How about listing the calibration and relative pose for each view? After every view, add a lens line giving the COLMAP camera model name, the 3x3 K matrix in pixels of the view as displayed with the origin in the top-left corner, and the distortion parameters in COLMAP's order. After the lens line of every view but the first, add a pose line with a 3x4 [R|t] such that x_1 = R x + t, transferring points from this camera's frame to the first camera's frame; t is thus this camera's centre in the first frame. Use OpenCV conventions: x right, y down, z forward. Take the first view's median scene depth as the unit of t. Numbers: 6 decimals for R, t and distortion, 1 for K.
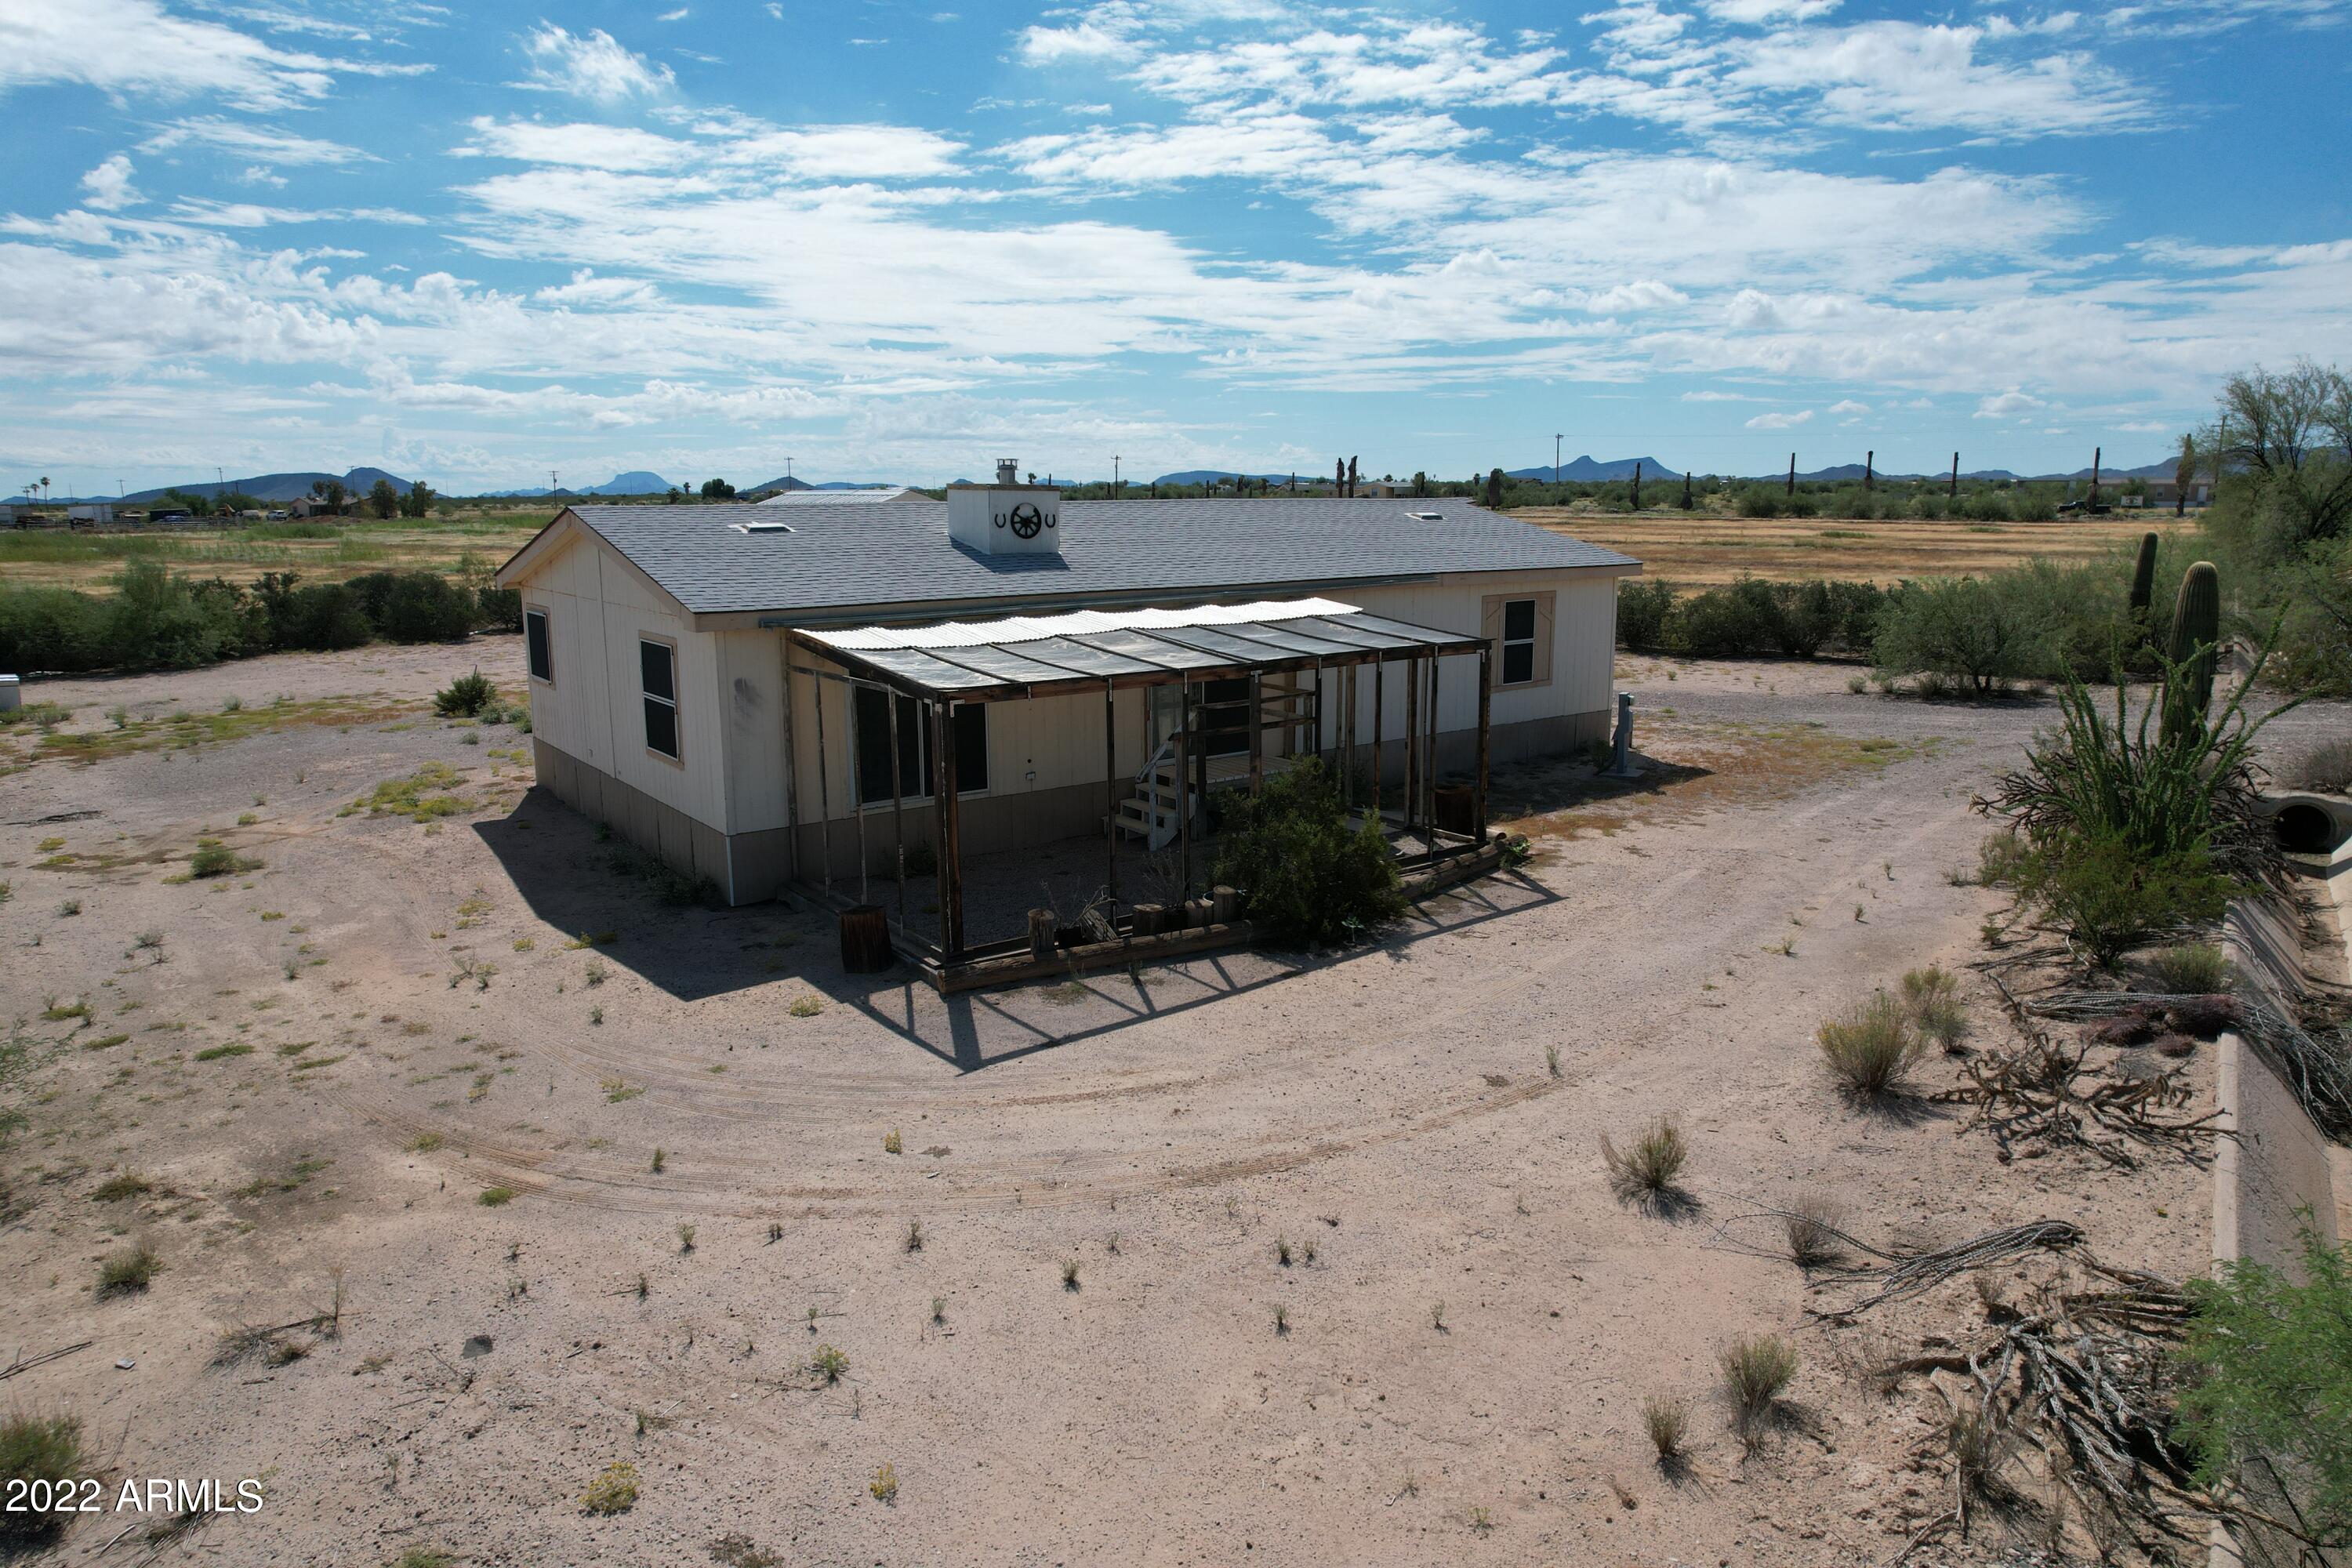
lens RADIAL K [[1475.9, 0, 1183.7], [0, 1475.9, 837.6], [0, 0, 1]] dist [-0.059788, 0.050207]
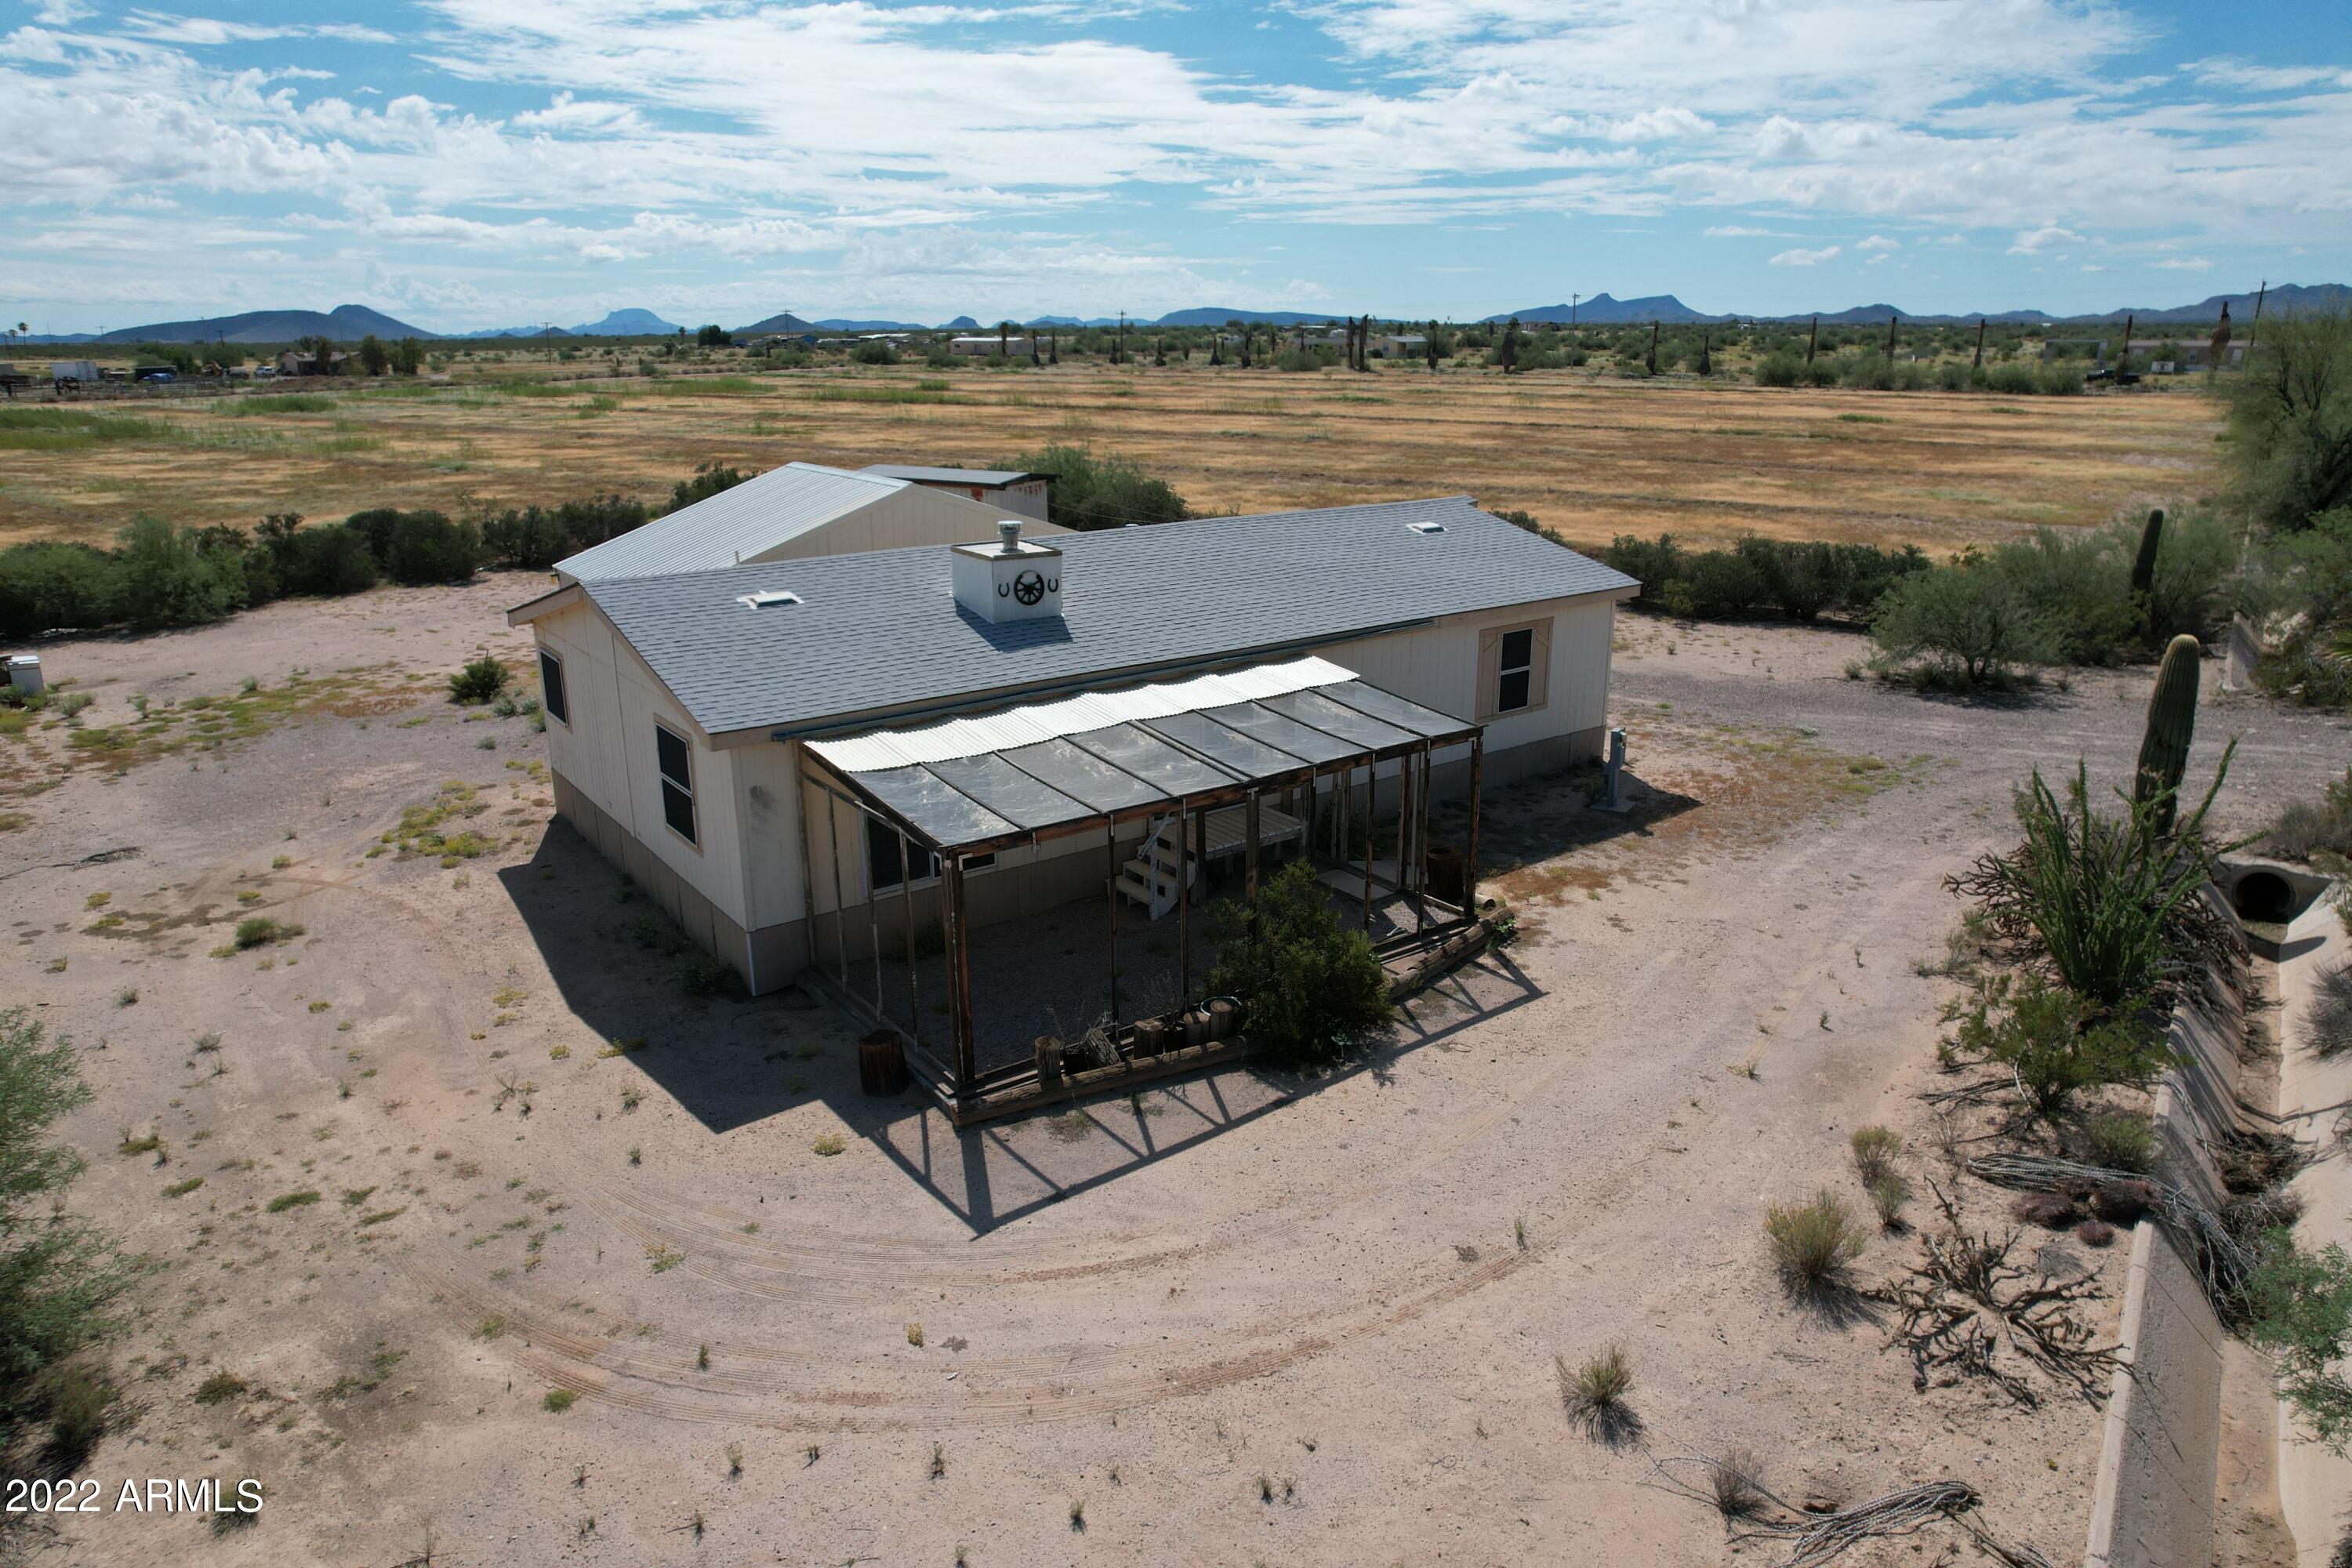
lens RADIAL K [[1475.9, 0, 1182.2], [0, 1475.9, 829.6], [0, 0, 1]] dist [-0.059788, 0.050207]
pose [[0.999983, -0.000859, -0.005710, 0.006303], [0.001394, 0.995549, 0.094232, -0.189852], [0.005603, -0.094239, 0.995534, -0.039104]]
